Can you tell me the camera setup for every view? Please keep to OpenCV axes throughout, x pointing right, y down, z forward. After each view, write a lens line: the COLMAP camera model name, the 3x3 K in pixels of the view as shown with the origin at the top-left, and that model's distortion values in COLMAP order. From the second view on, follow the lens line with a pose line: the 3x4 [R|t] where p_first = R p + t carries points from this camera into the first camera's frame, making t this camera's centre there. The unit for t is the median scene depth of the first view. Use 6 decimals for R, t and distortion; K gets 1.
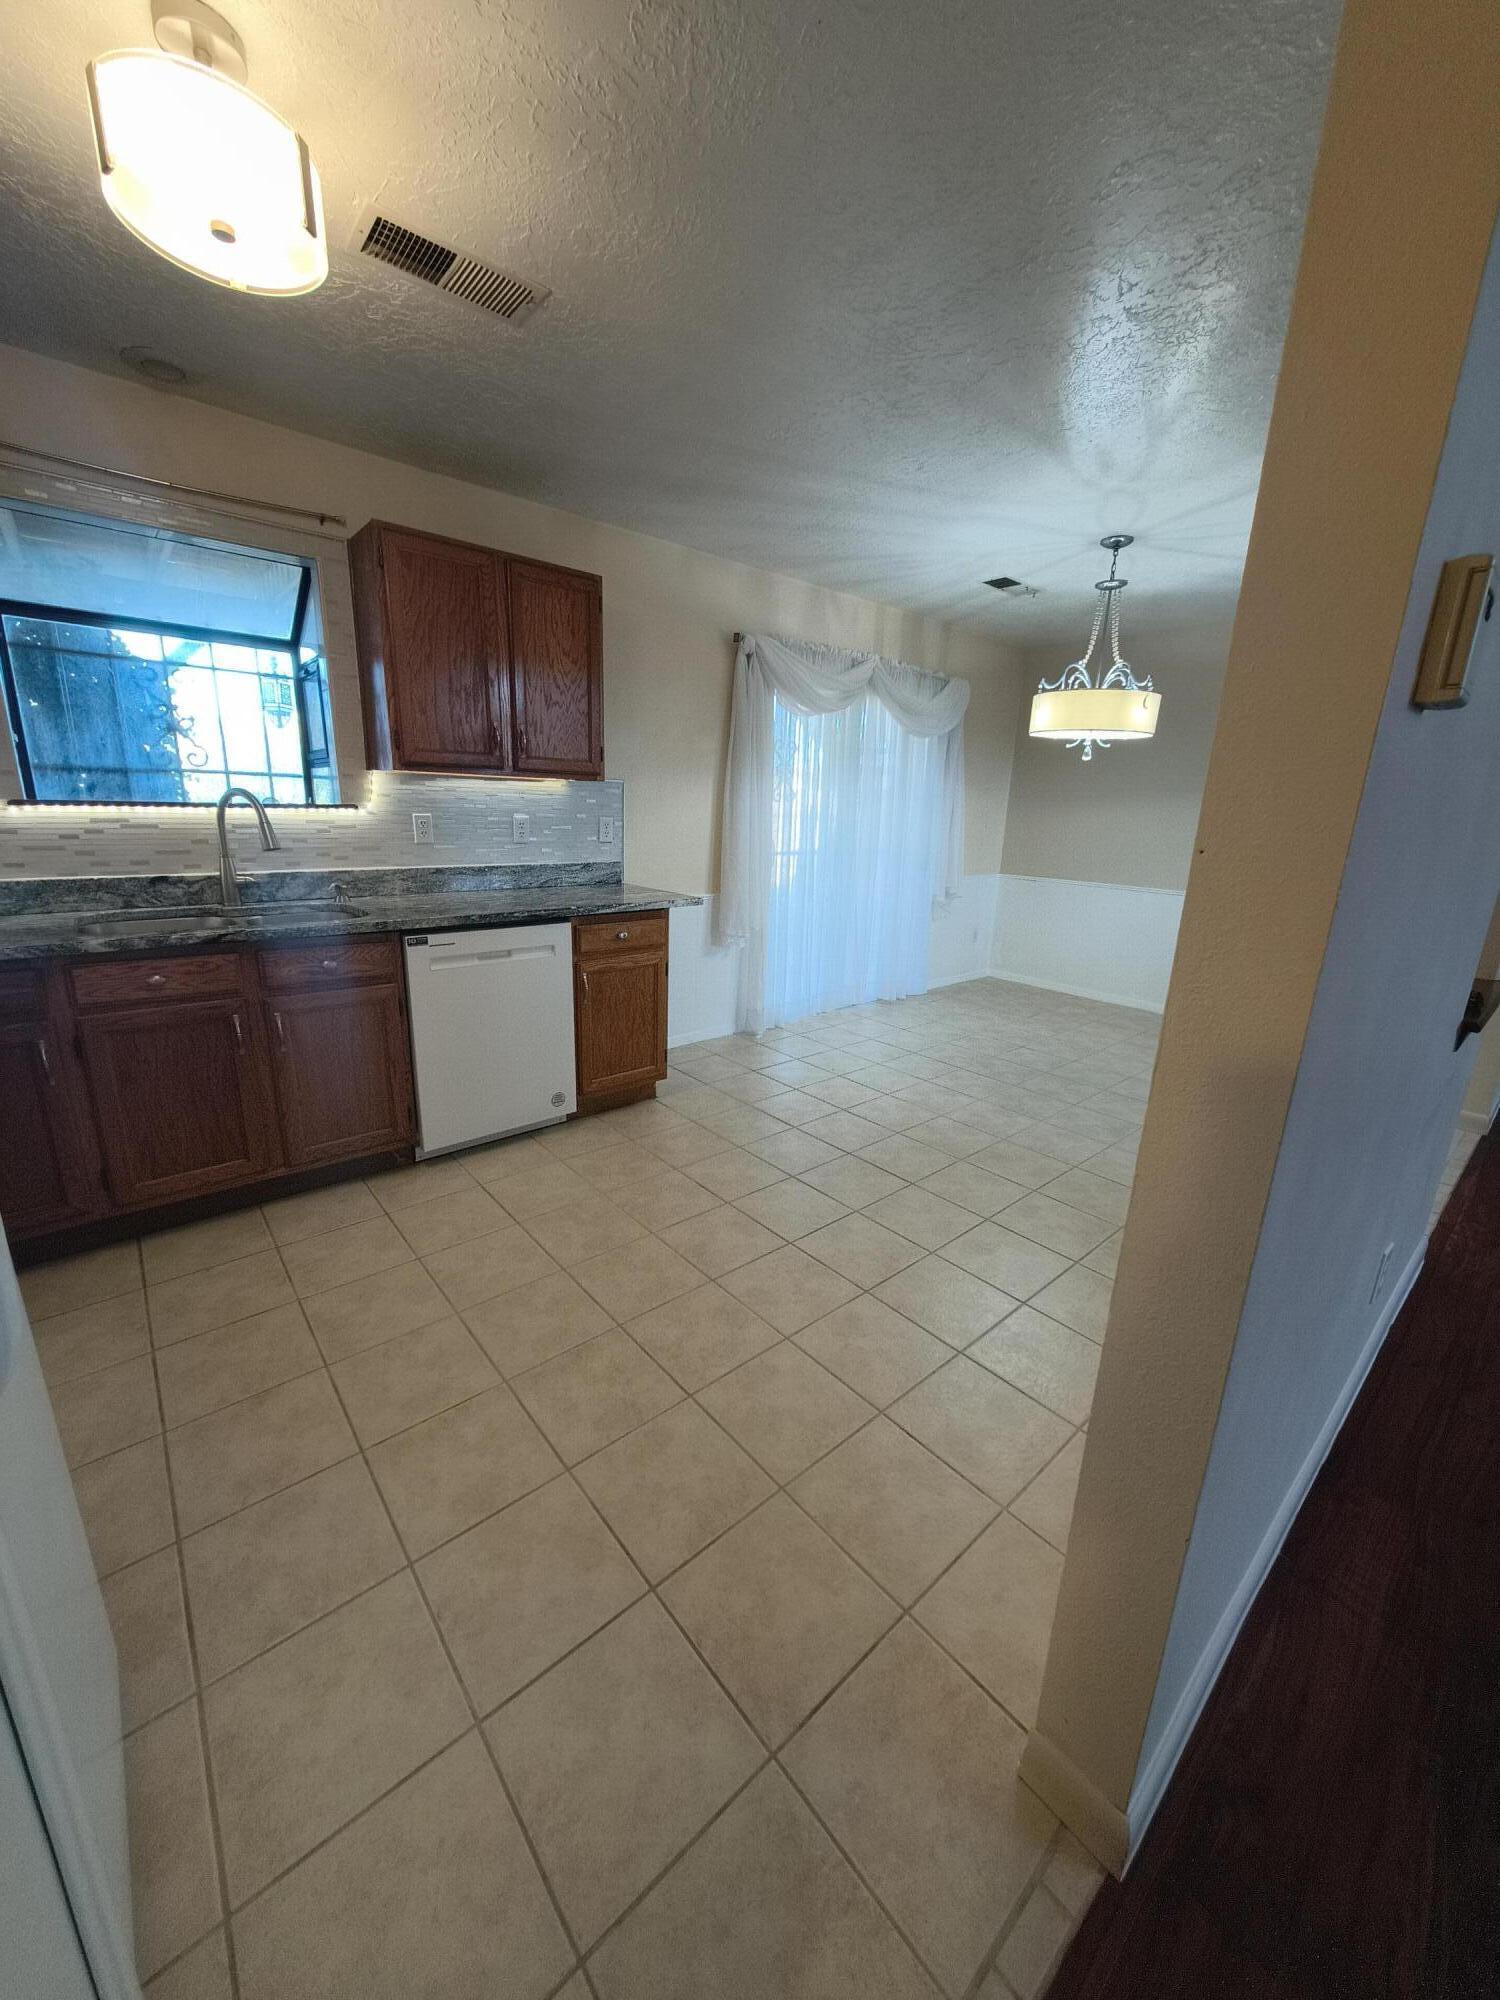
lens RADIAL K [[743.7, 0, 747.9], [0, 743.7, 1001.9], [0, 0, 1]] dist [-0.000065, -0.001002]
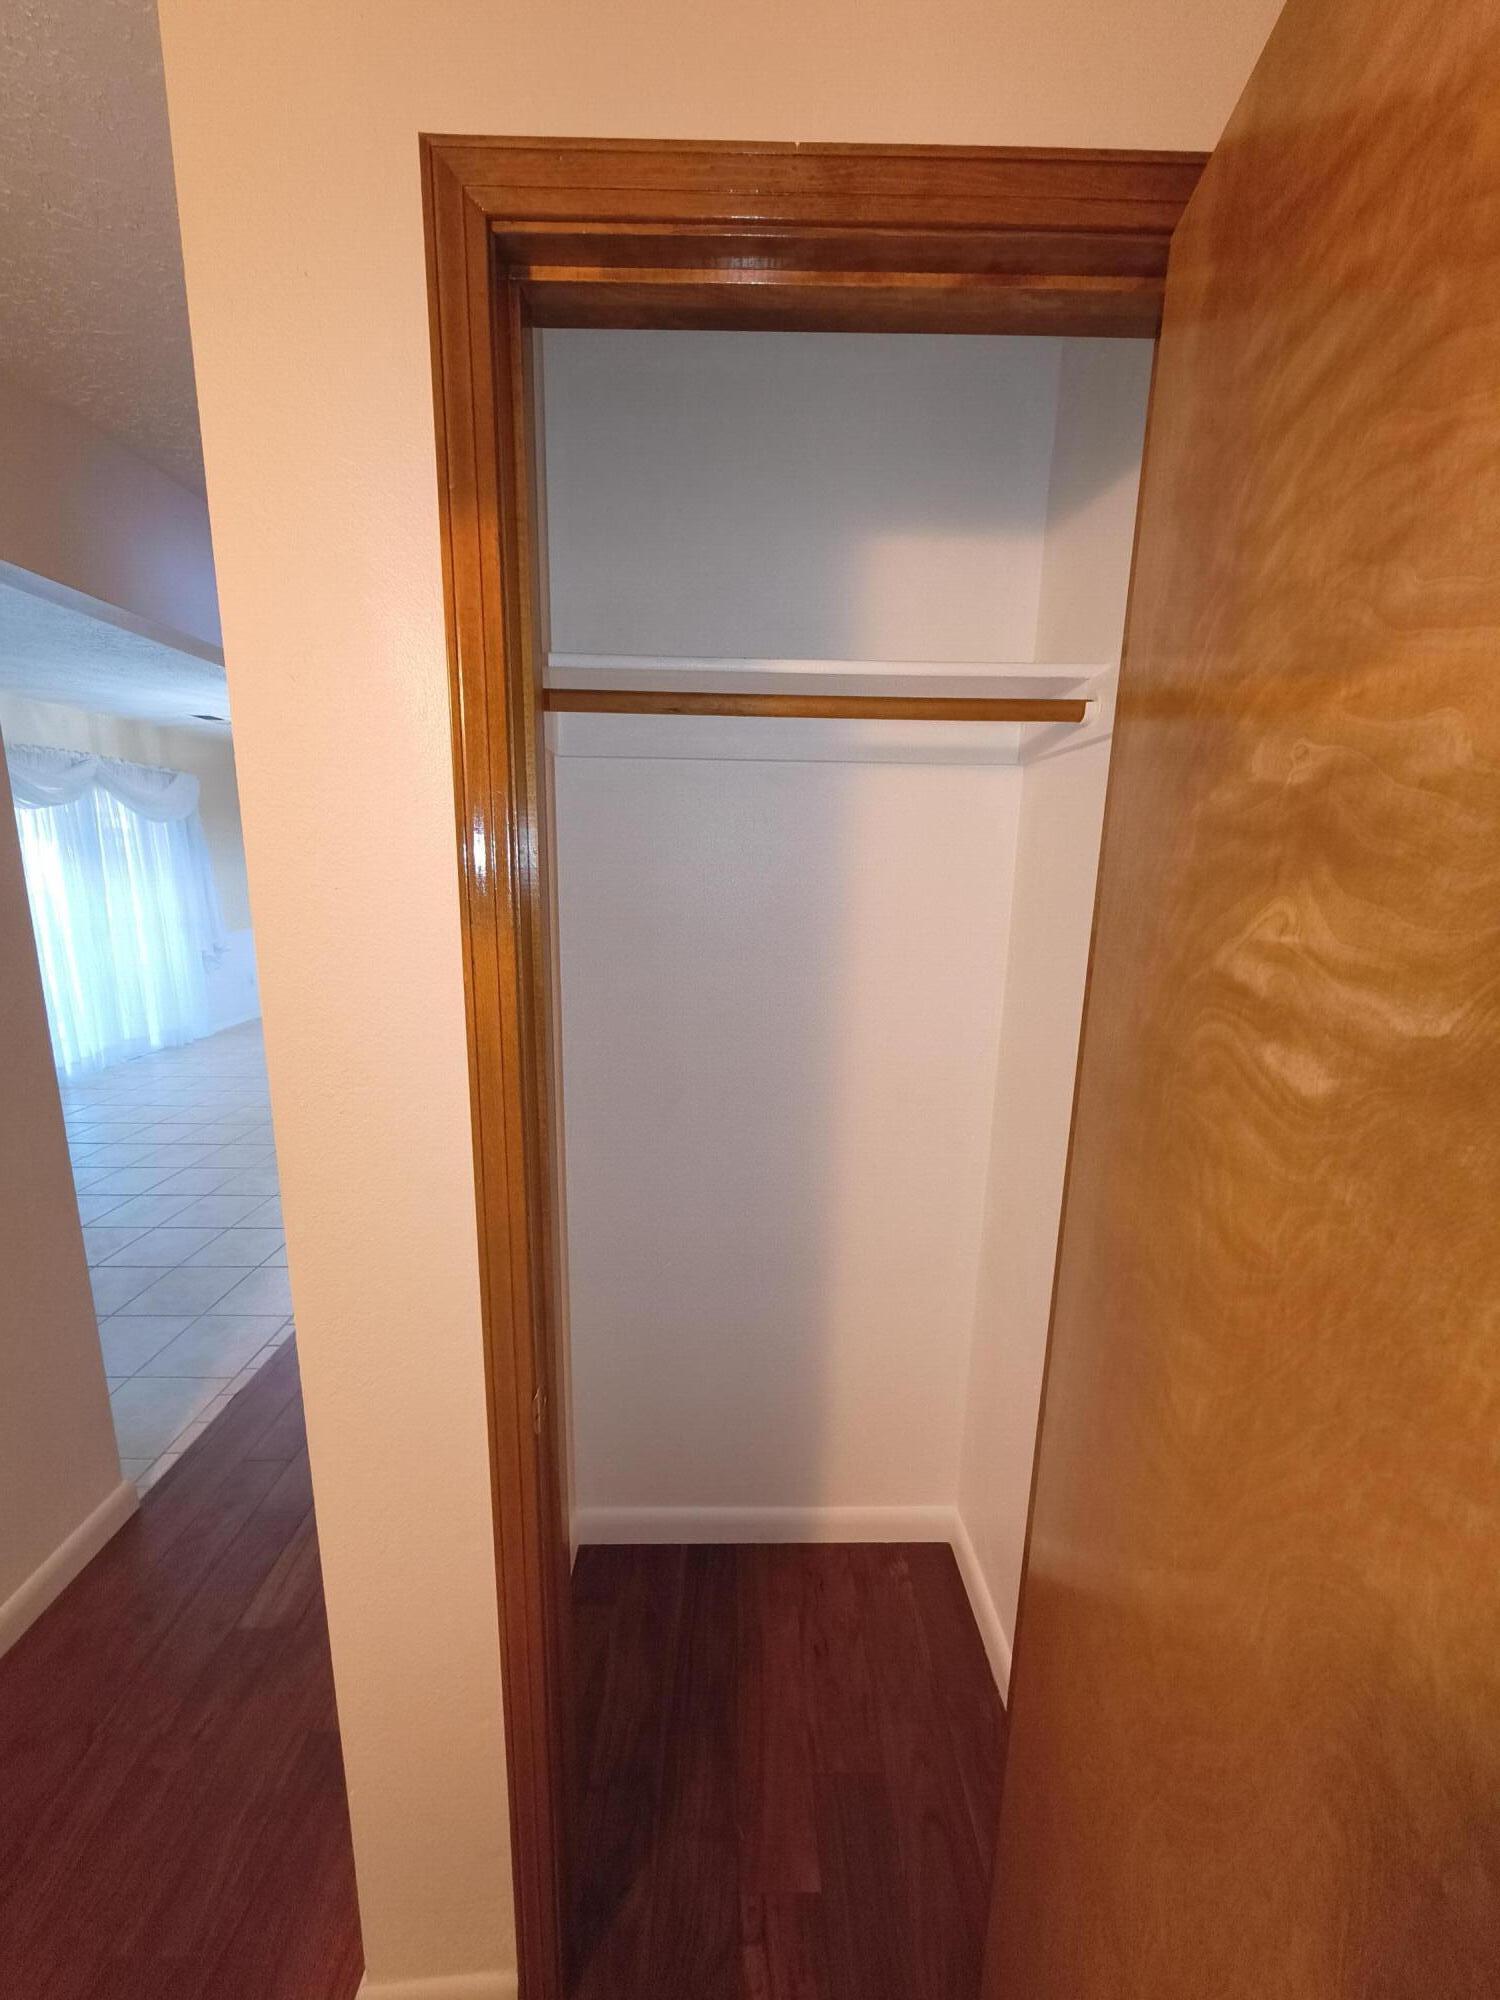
lens RADIAL K [[743.7, 0, 744.6], [0, 743.7, 1000.1], [0, 0, 1]] dist [-0.000065, -0.001002]
pose [[0.640079, -0.163898, 0.750624, -0.111937], [0.199237, 0.978969, 0.043861, 0.059443], [-0.742026, 0.121478, 0.659272, -0.467432]]
